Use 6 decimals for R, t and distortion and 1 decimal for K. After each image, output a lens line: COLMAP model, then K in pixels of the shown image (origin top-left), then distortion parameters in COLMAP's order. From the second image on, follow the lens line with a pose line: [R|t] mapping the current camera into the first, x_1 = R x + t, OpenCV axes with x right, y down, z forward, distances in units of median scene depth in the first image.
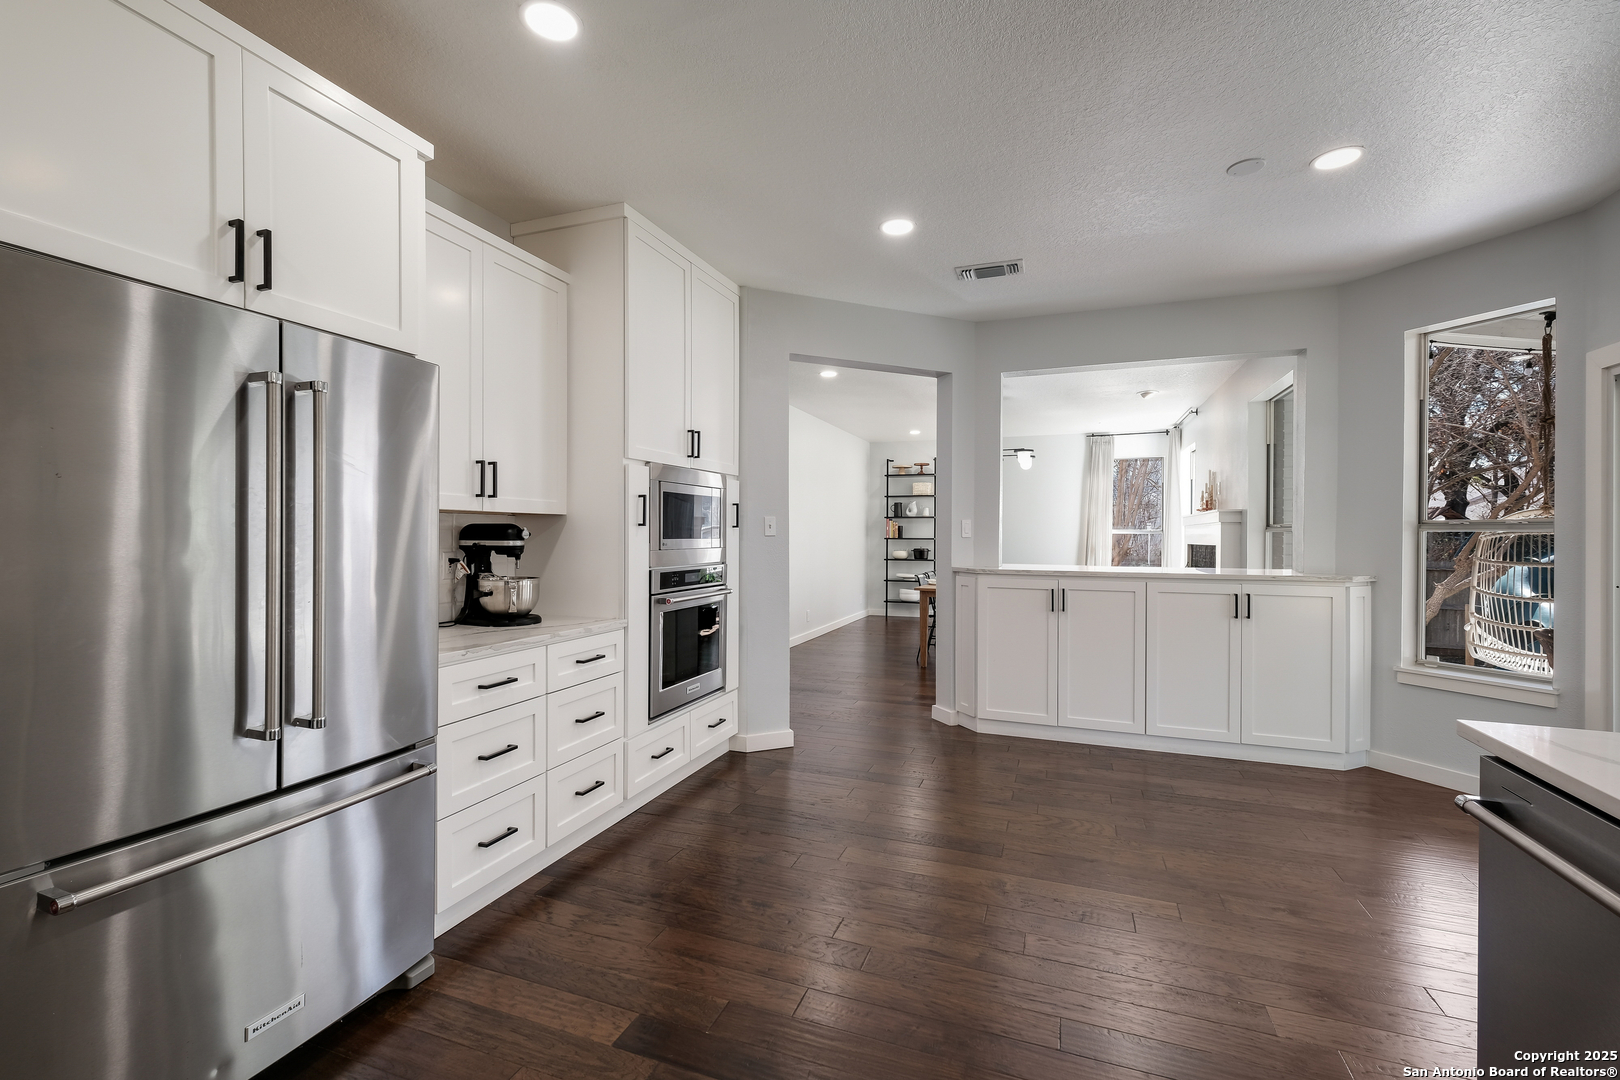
lens RADIAL K [[702.9, 0, 808.3], [0, 702.9, 538.1], [0, 0, 1]] dist [0.004252, 0.000347]
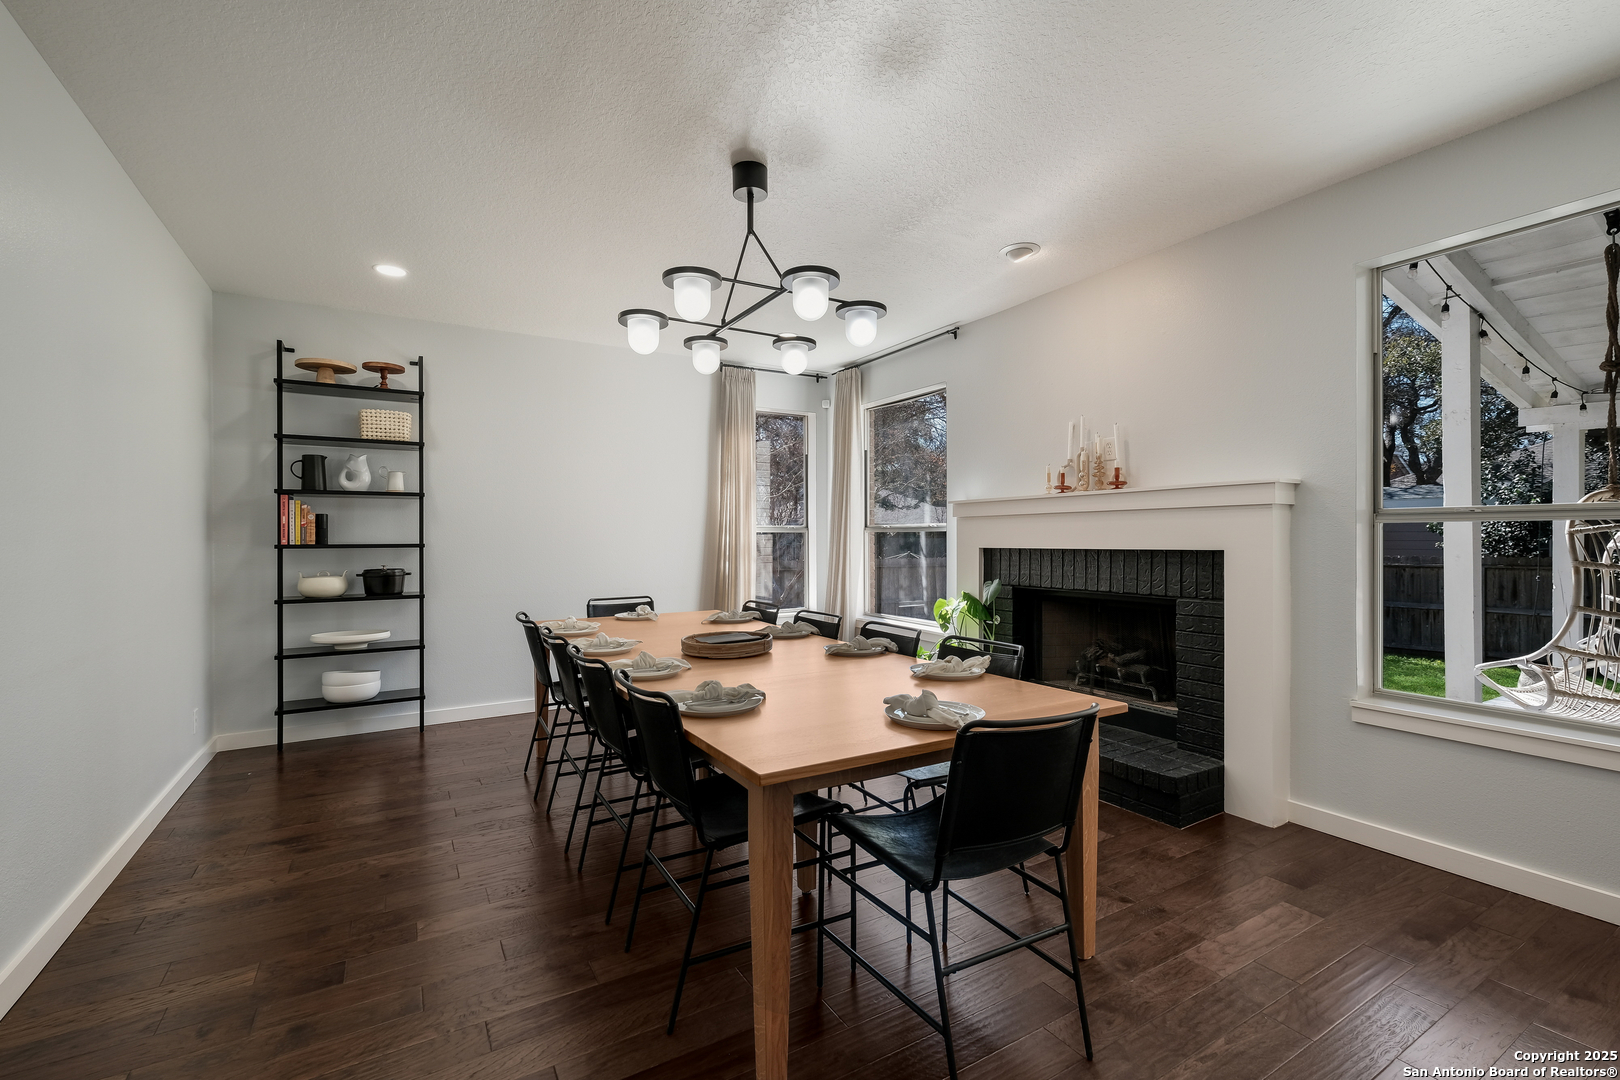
lens RADIAL K [[702.9, 0, 813.9], [0, 702.9, 547.1], [0, 0, 1]] dist [0.004252, 0.000347]
pose [[0.628378, -0.011201, 0.777828, -0.004055], [0.009820, 0.999931, 0.006466, 0.001354], [-0.777846, 0.003575, 0.628445, 0.535304]]
